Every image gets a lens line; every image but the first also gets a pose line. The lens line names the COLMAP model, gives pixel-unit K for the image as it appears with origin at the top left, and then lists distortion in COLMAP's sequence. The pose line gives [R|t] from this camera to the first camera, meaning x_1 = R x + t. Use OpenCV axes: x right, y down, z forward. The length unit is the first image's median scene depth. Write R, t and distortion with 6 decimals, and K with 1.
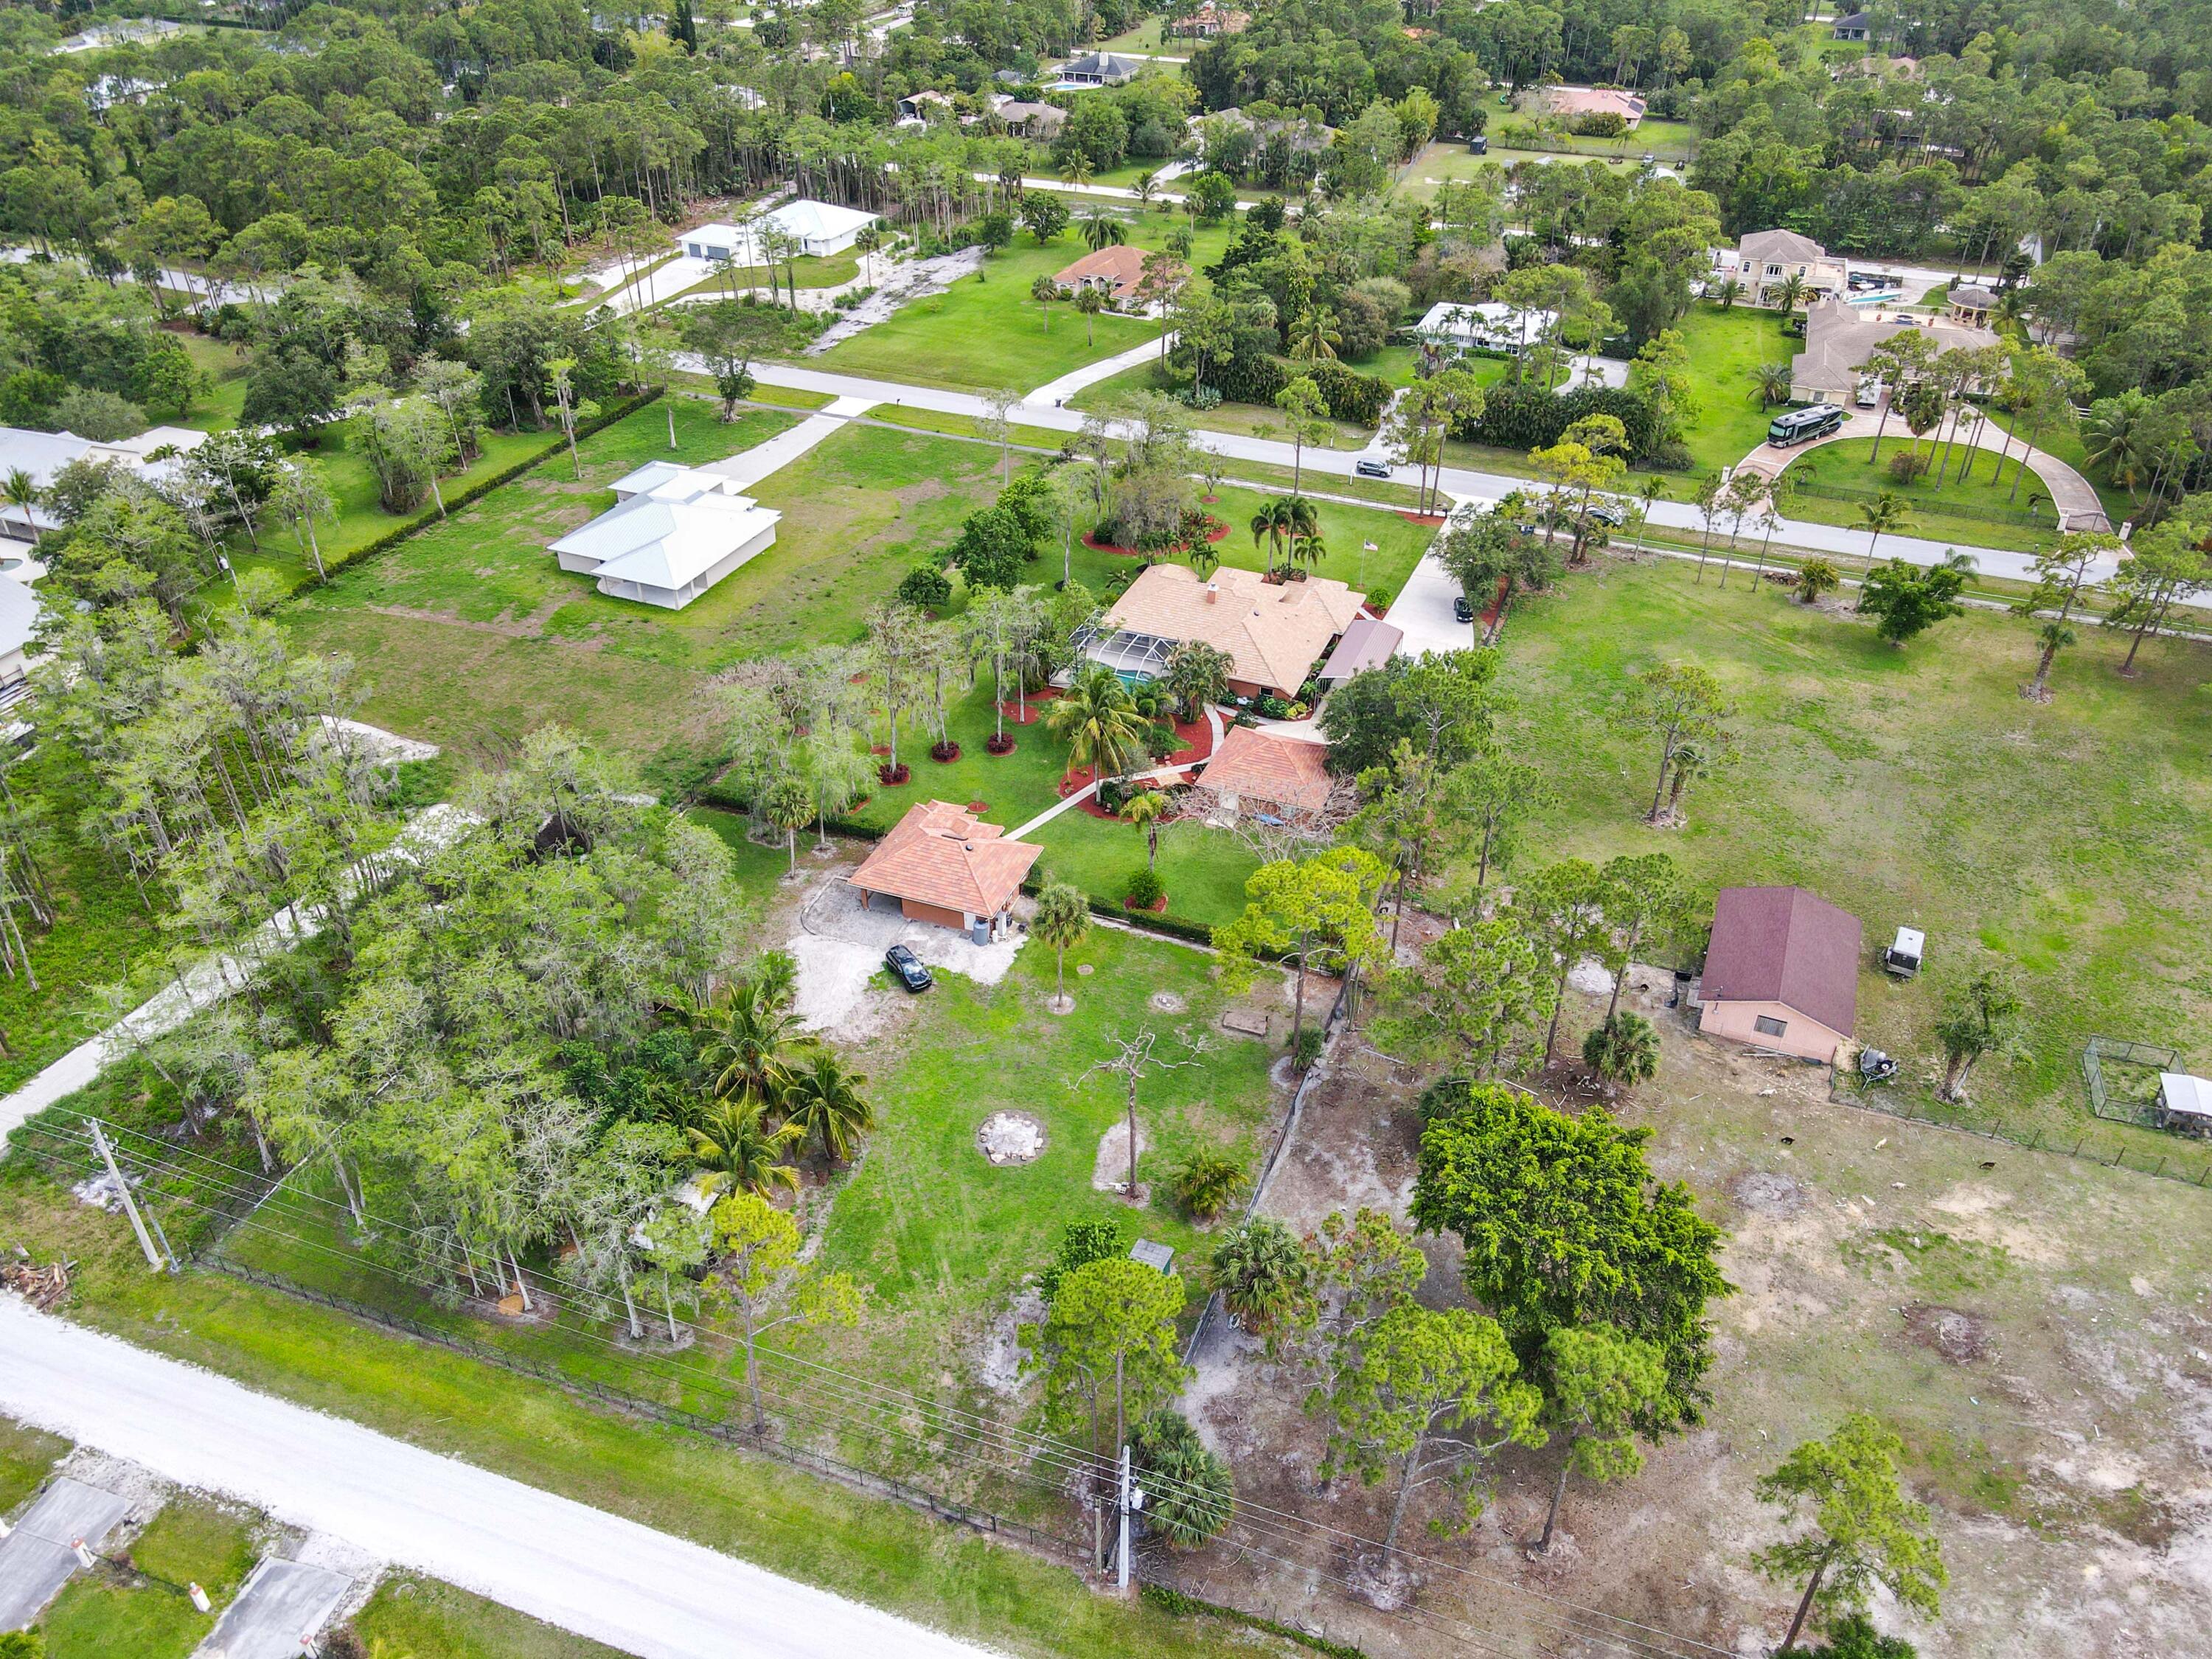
lens RADIAL K [[1614.9, 0, 1112.3], [0, 1614.9, 831.4], [0, 0, 1]] dist [-0.002644, 0.035435]
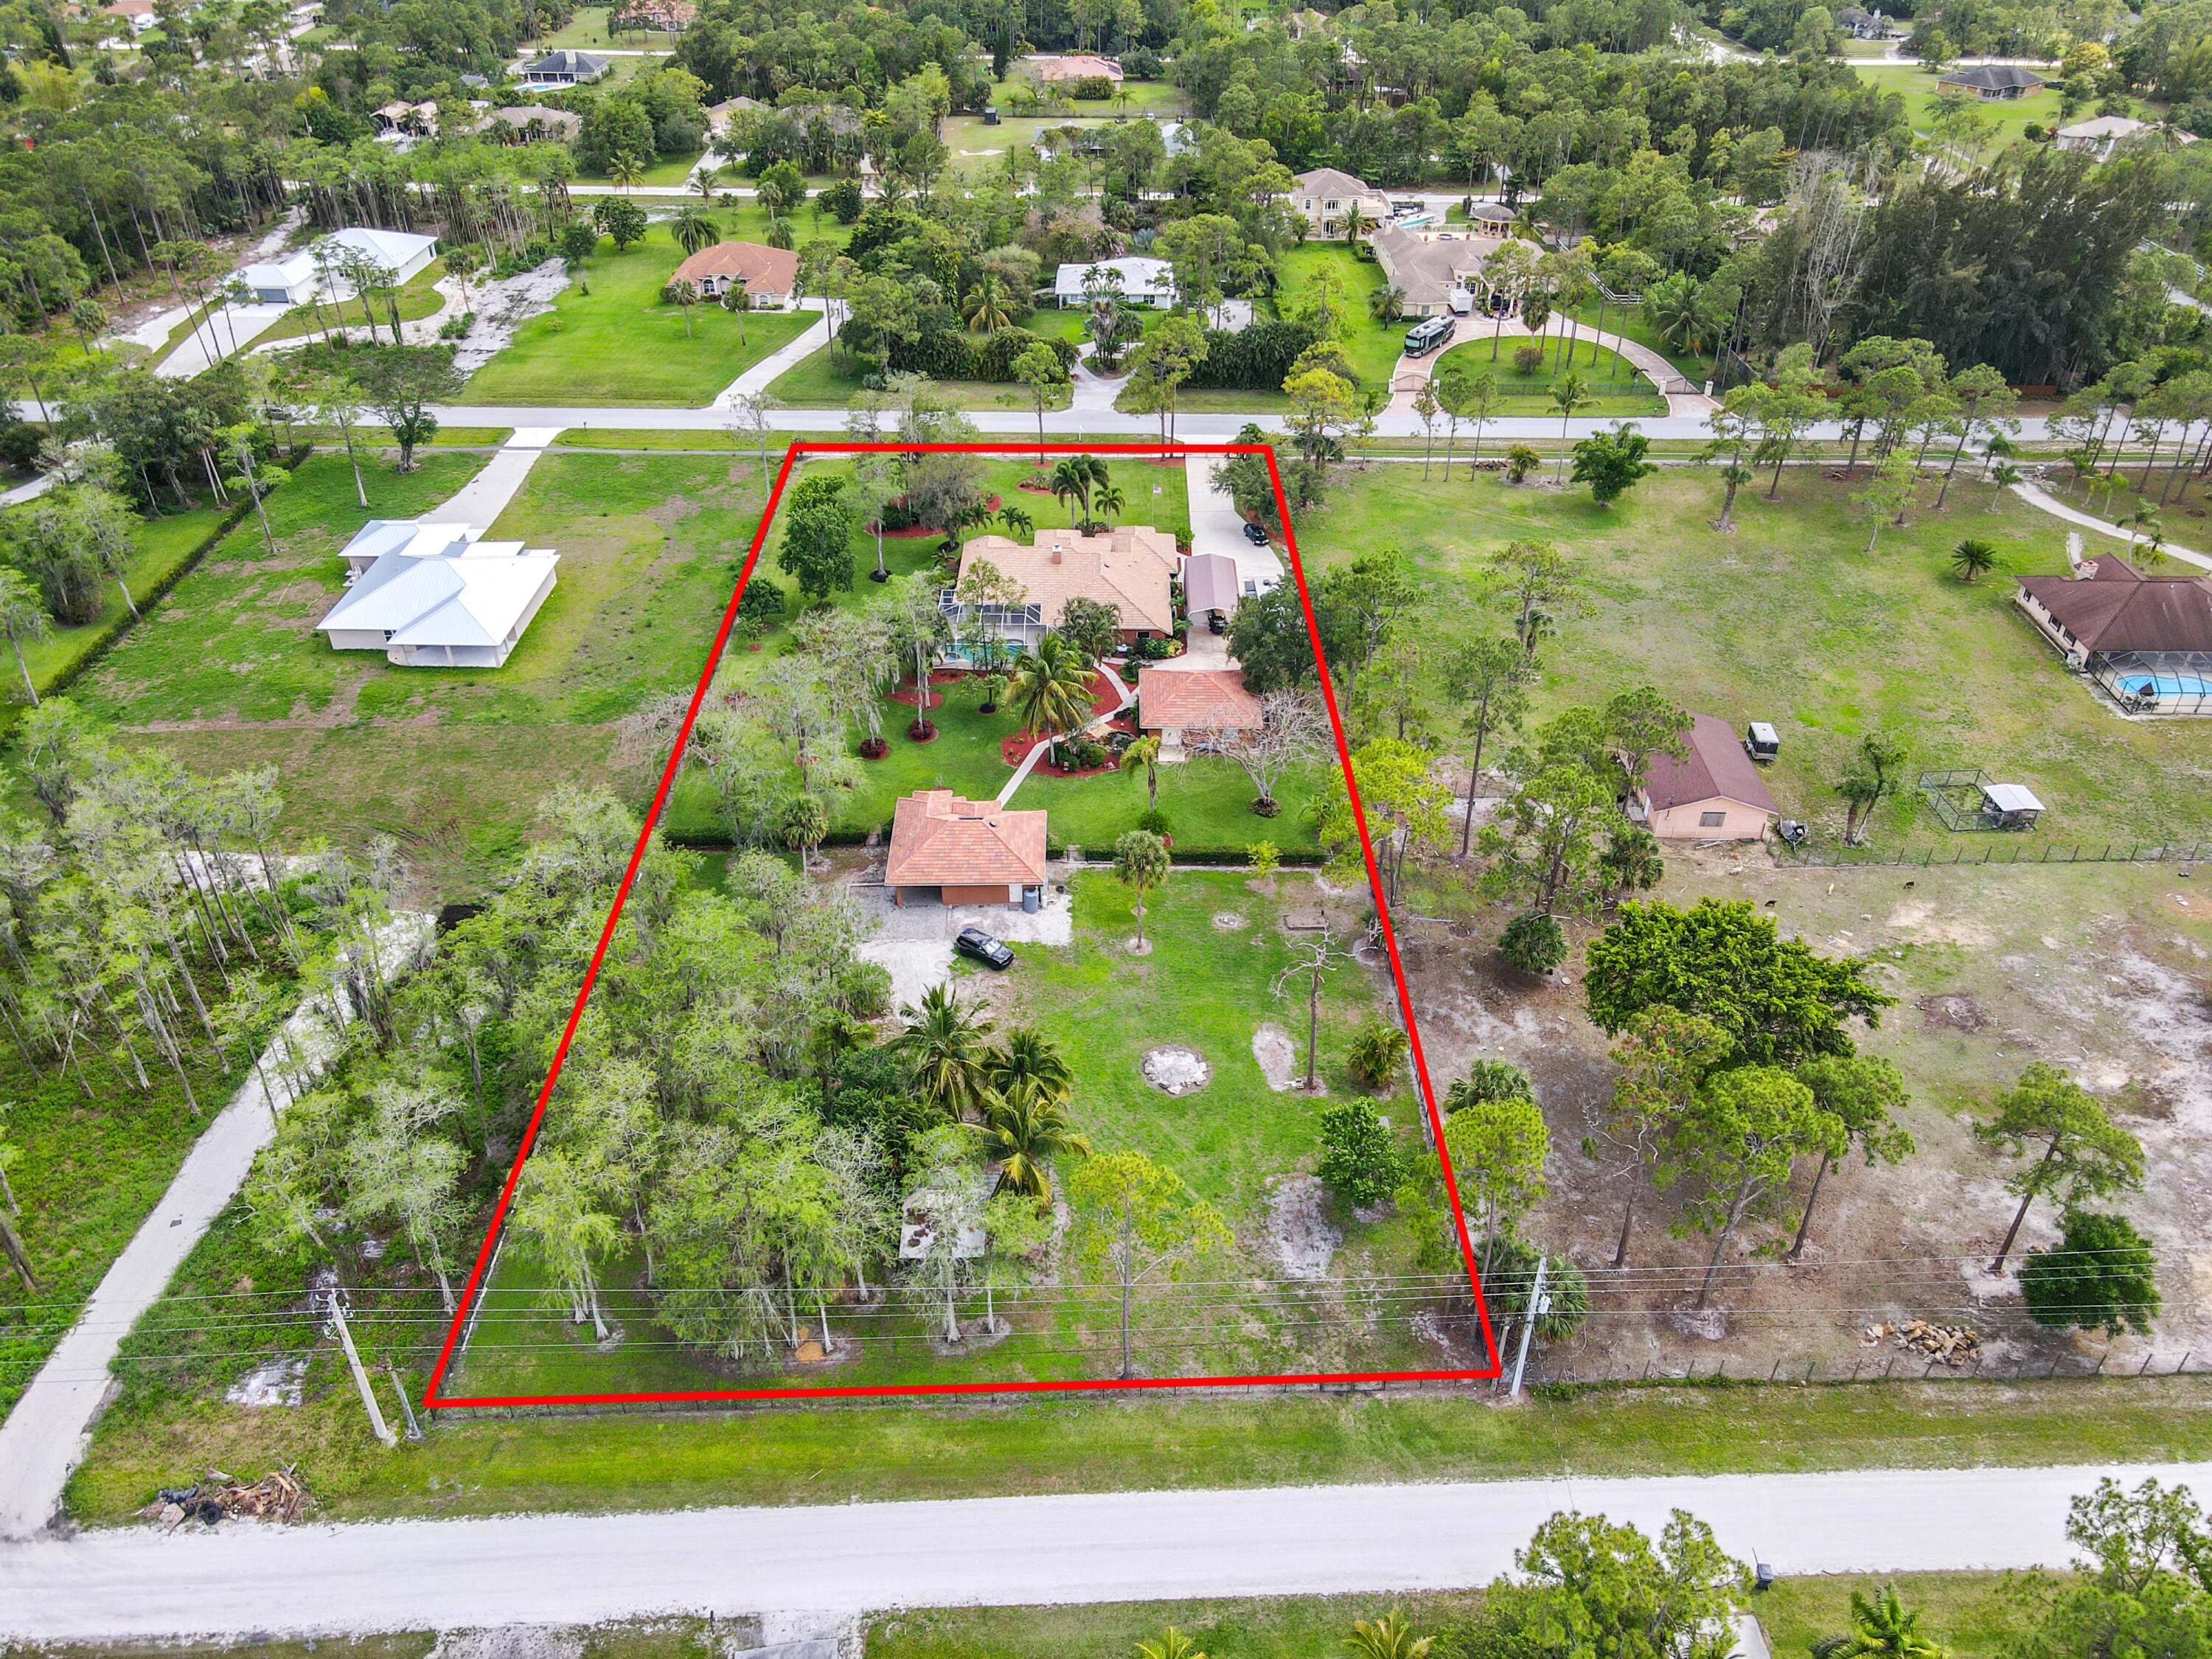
lens RADIAL K [[1614.9, 0, 1112.3], [0, 1614.9, 831.4], [0, 0, 1]] dist [-0.002644, 0.035435]
pose [[0.927135, -0.213706, 0.307815, -0.215635], [0.210798, 0.976580, 0.043088, -0.008750], [-0.309814, 0.024939, 0.950470, 0.005015]]
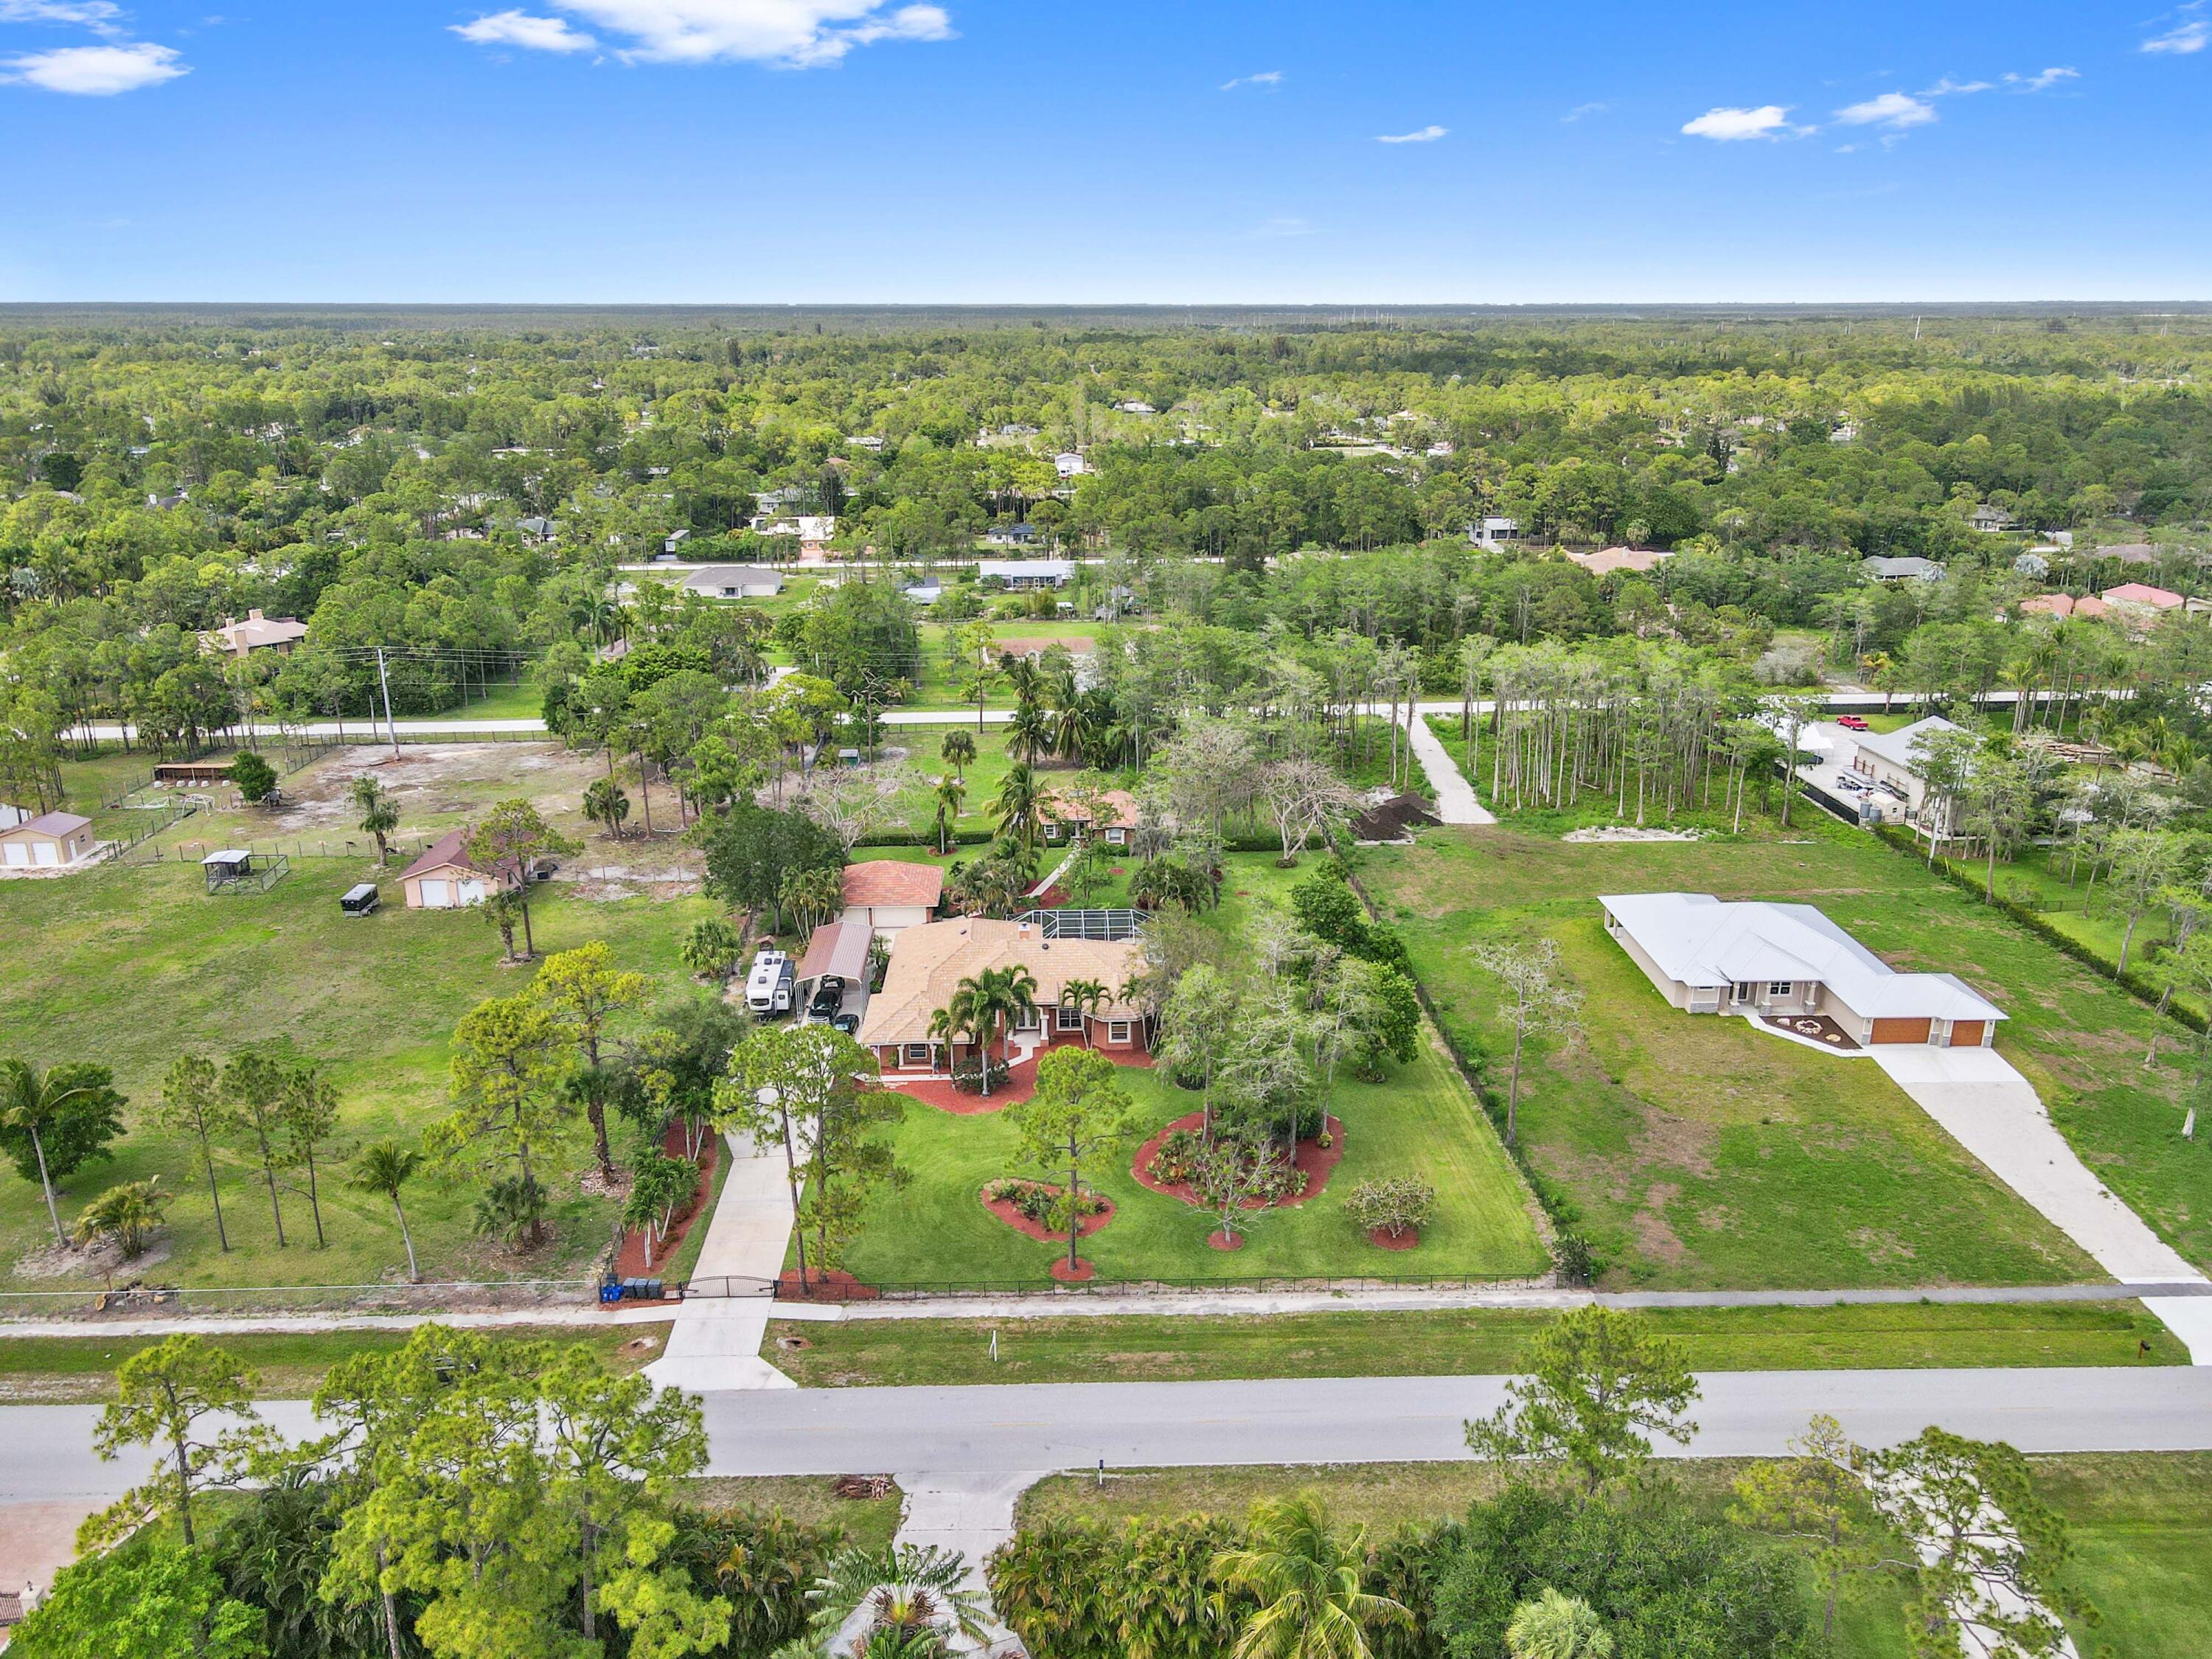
lens RADIAL K [[1669.3, 0, 1116.0], [0, 1669.3, 858.4], [0, 0, 1]] dist [-0.005555, 0.040929]
pose [[-0.907847, 0.132657, -0.397763, 0.293396], [-0.239730, 0.614079, 0.751955, -0.684662], [0.344011, 0.778016, -0.525688, 1.181941]]
